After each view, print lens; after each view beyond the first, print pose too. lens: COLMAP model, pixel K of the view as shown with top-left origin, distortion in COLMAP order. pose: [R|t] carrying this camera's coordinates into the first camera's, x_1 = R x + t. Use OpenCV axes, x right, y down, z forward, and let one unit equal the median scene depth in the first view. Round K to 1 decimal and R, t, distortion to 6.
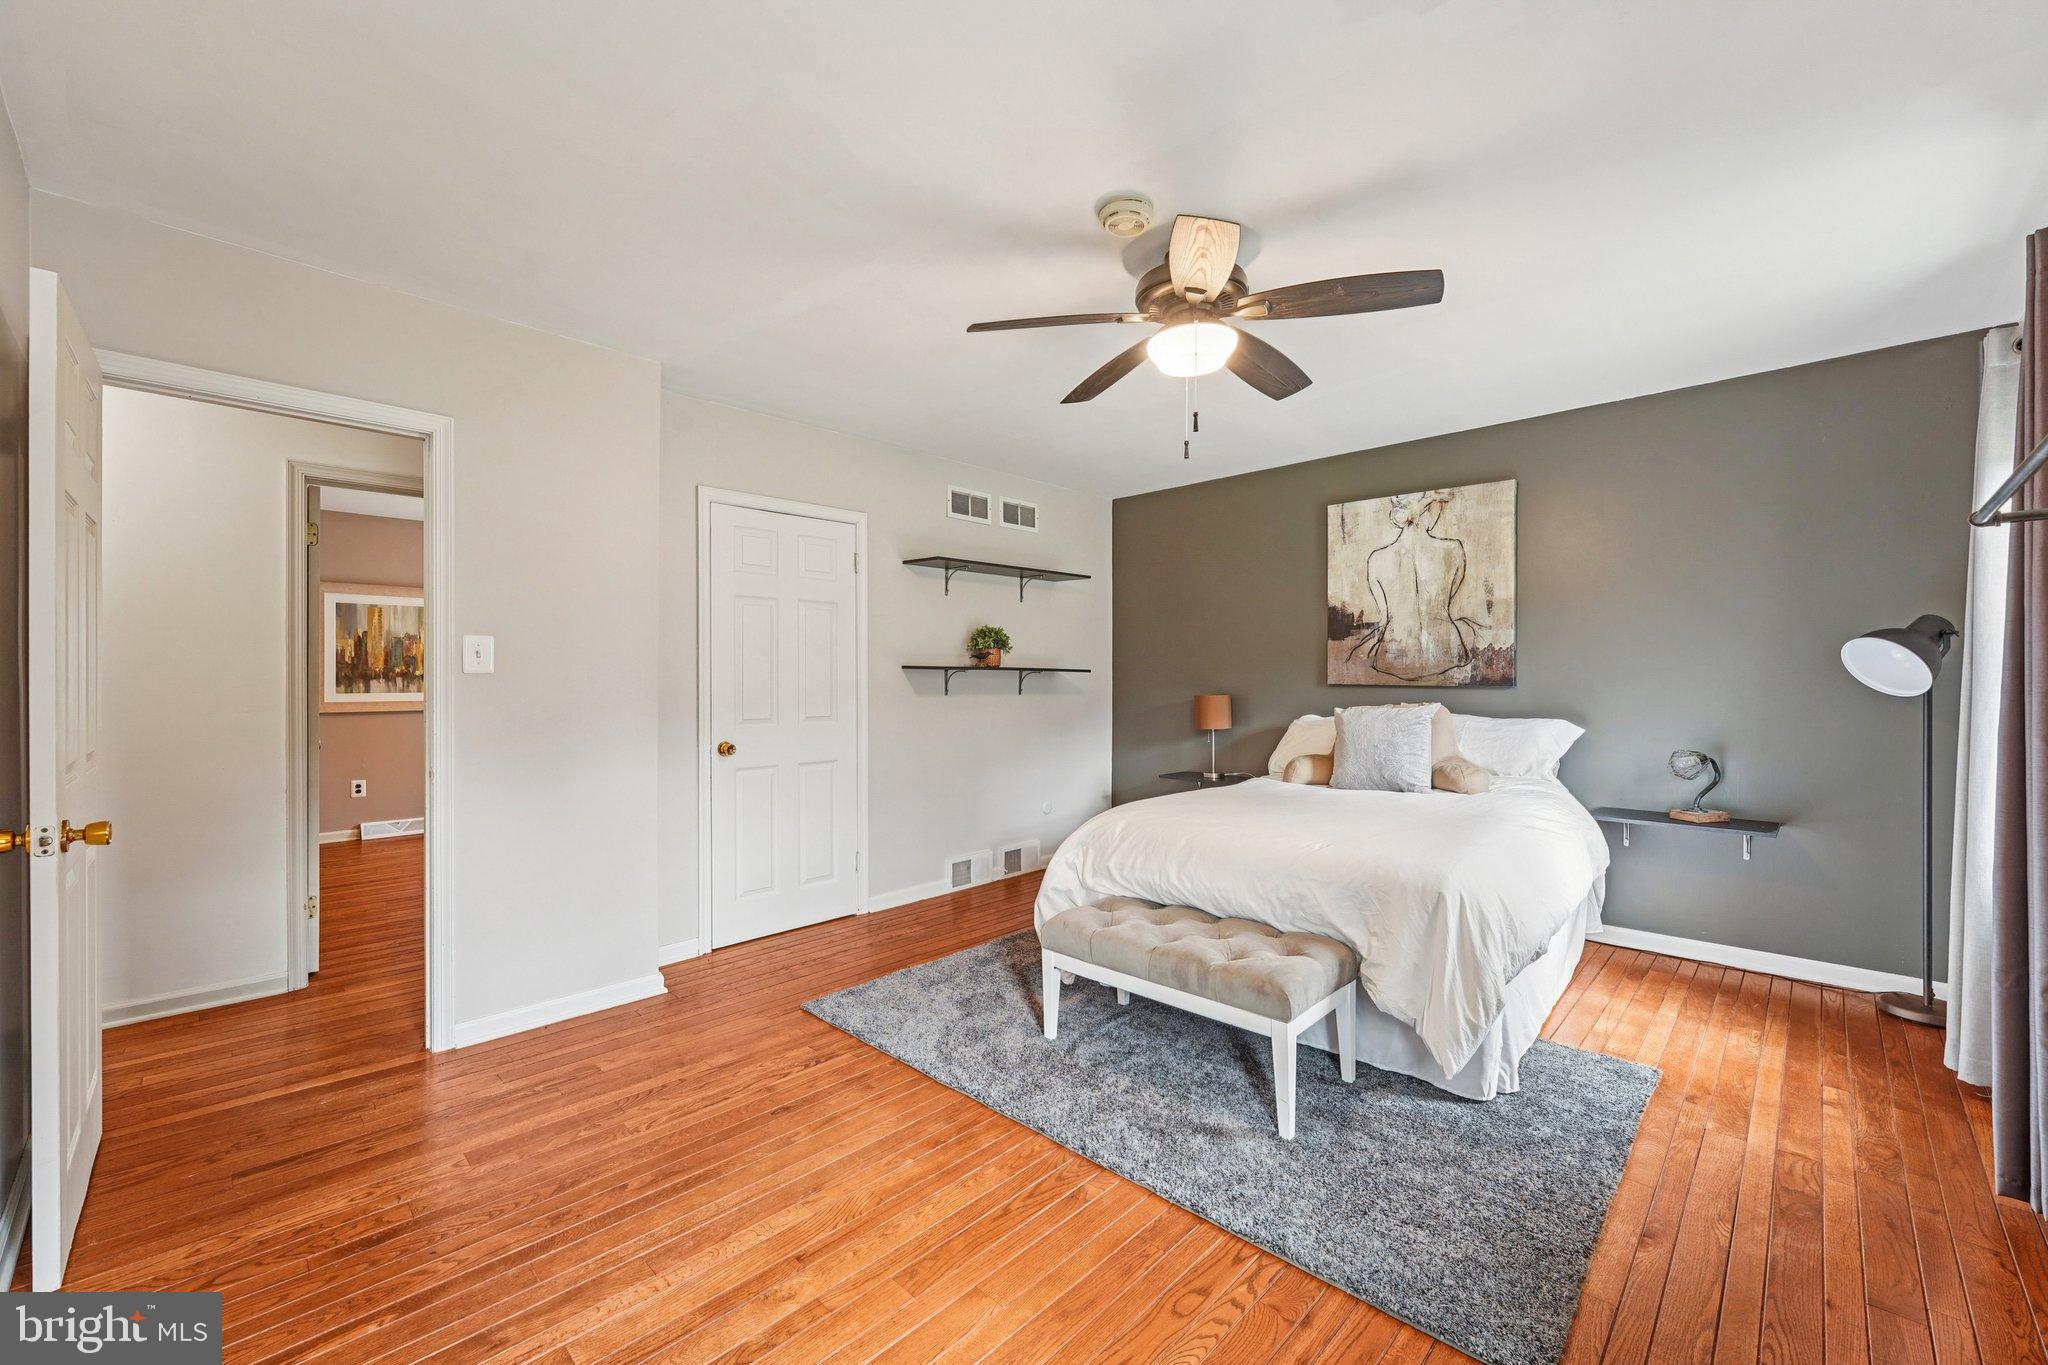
lens RADIAL K [[822.0, 0, 1028.7], [0, 822.0, 682.1], [0, 0, 1]] dist [0.001775, -0.000067]
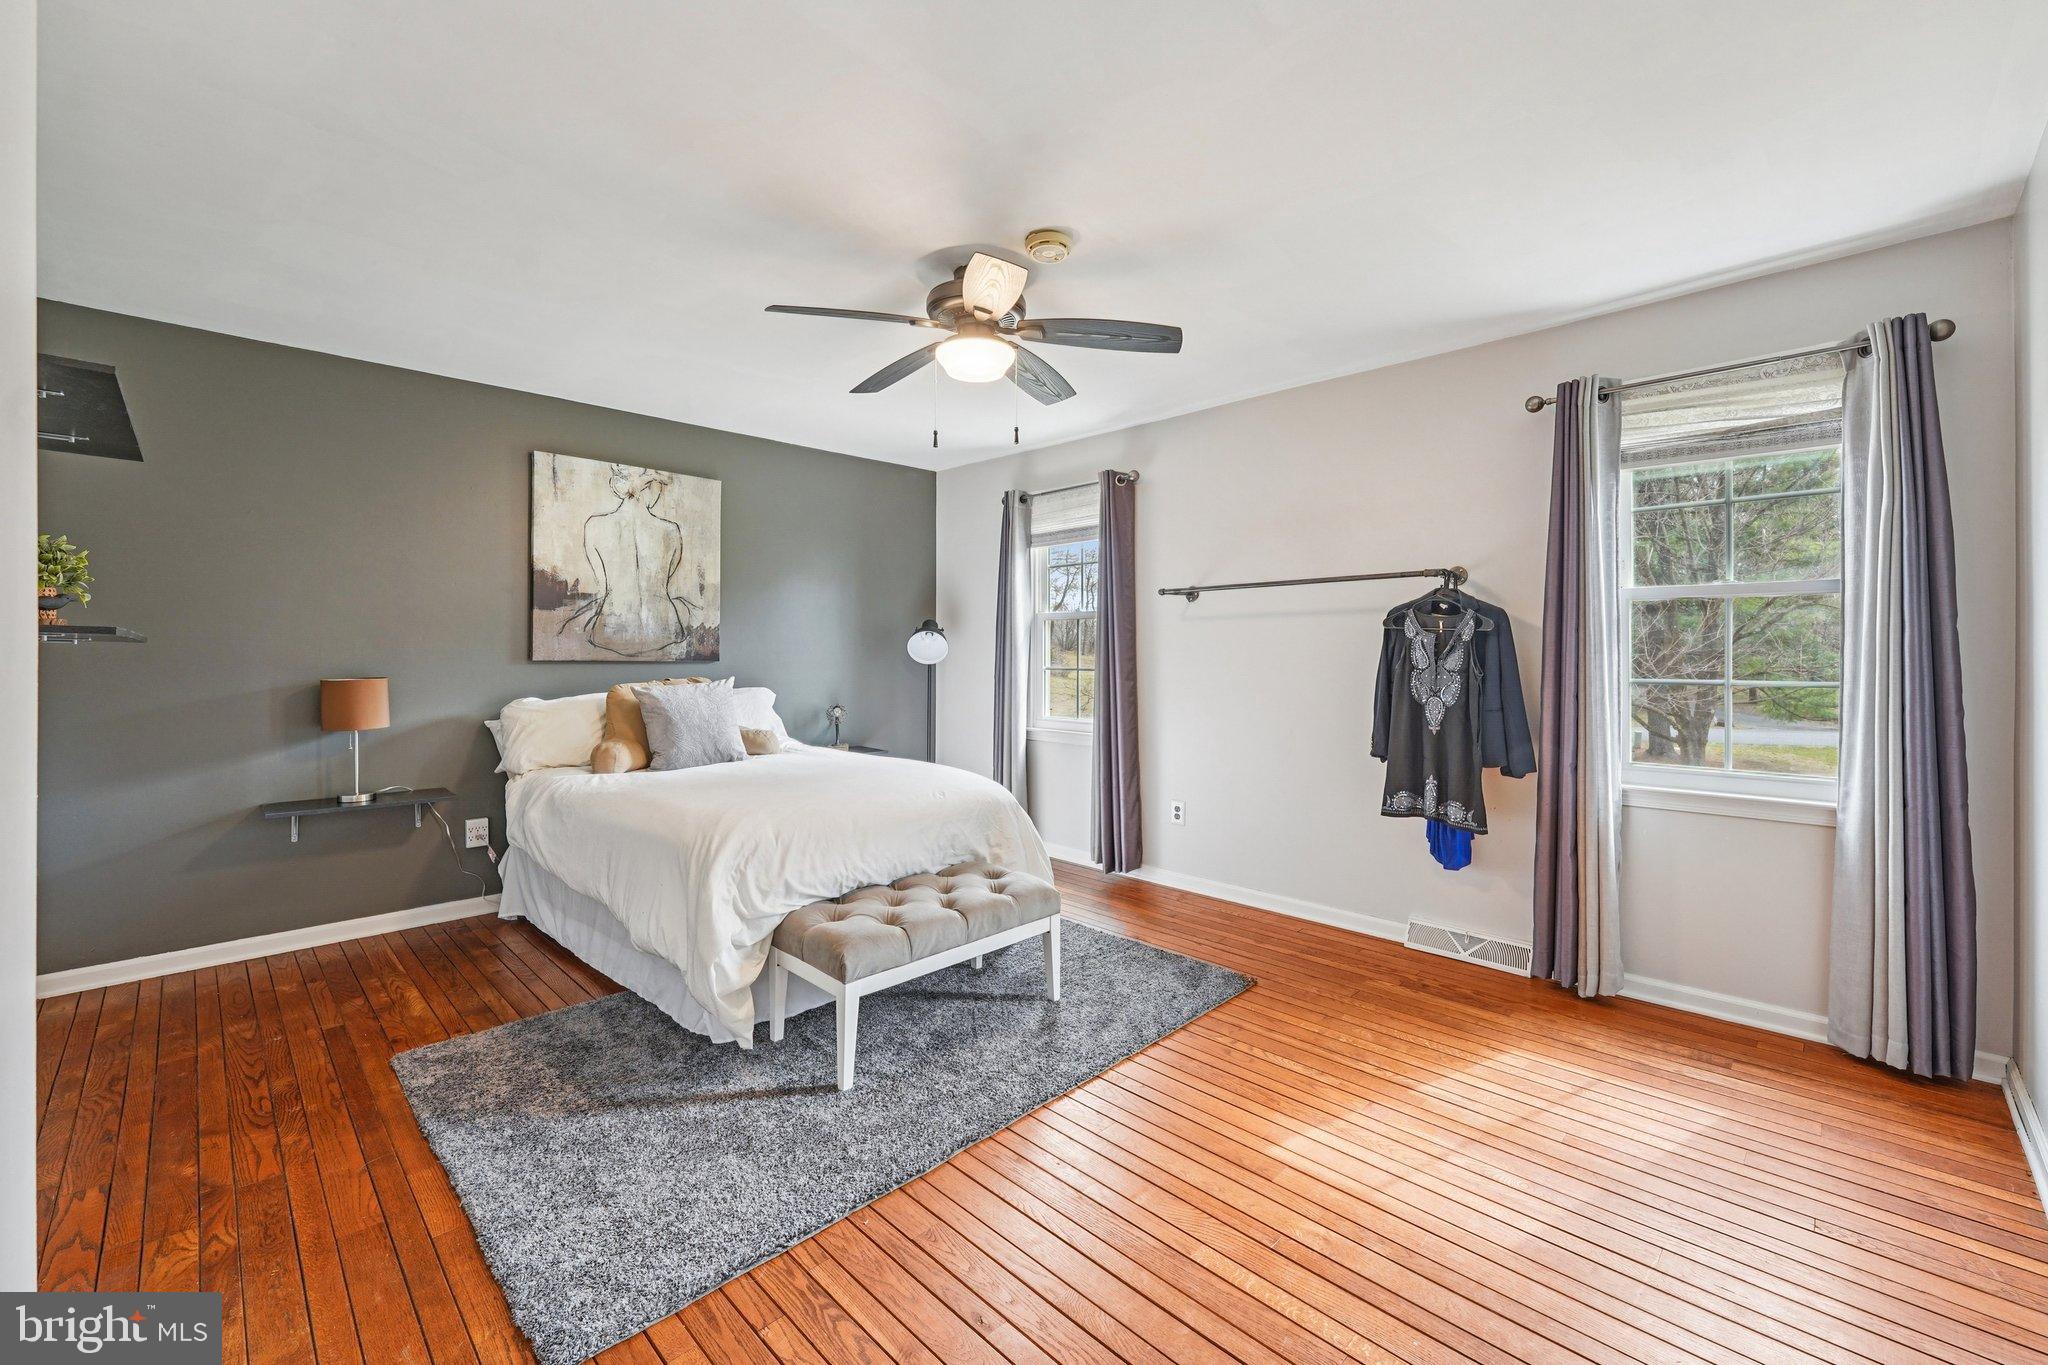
lens RADIAL K [[822.0, 0, 1028.9], [0, 822.0, 662.0], [0, 0, 1]] dist [0.001775, -0.000067]
pose [[0.006657, -0.013071, 0.999892, -0.527804], [0.000960, 0.999914, 0.013065, -0.007366], [-0.999977, 0.000873, 0.006669, 0.527769]]
